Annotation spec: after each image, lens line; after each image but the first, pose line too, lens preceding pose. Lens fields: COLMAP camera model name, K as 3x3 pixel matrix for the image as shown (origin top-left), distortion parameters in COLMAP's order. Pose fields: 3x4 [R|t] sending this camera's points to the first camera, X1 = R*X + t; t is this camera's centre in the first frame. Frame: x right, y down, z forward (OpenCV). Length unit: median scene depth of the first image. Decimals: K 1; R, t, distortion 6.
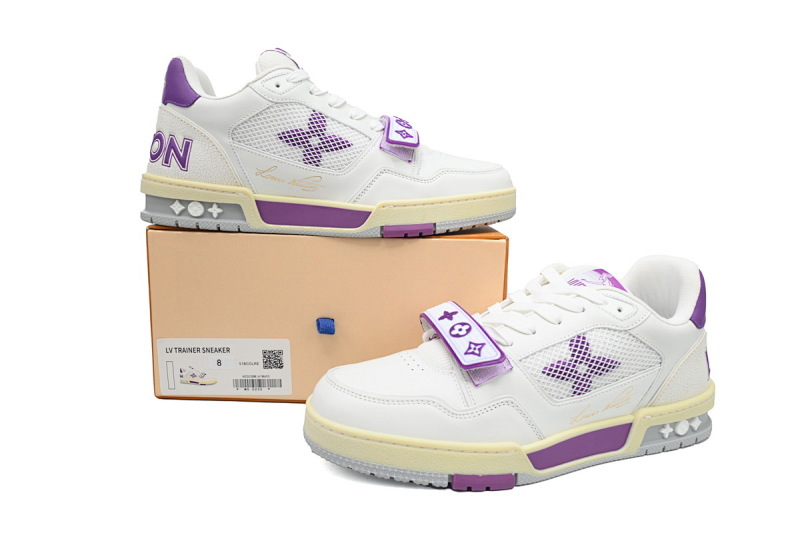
lens RADIAL K [[540.8, 0, 400.0], [0, 540.8, 266.5], [0, 0, 1]] dist [0.001840, -0.000421]
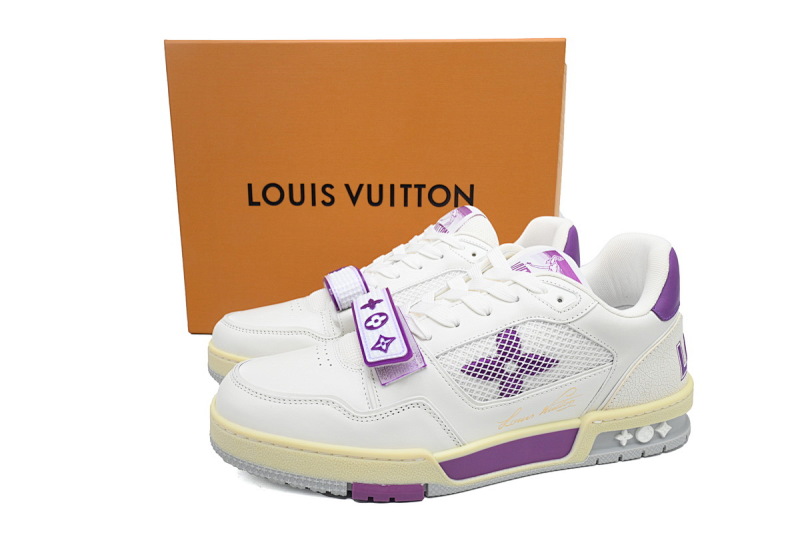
lens RADIAL K [[540.8, 0, 400.0], [0, 540.8, 266.5], [0, 0, 1]] dist [0.001840, -0.000421]
pose [[0.992637, -0.003703, -0.121068, 0.267604], [0.010257, 0.998512, 0.053560, -0.021364], [0.120690, -0.054407, 0.991198, 0.126047]]
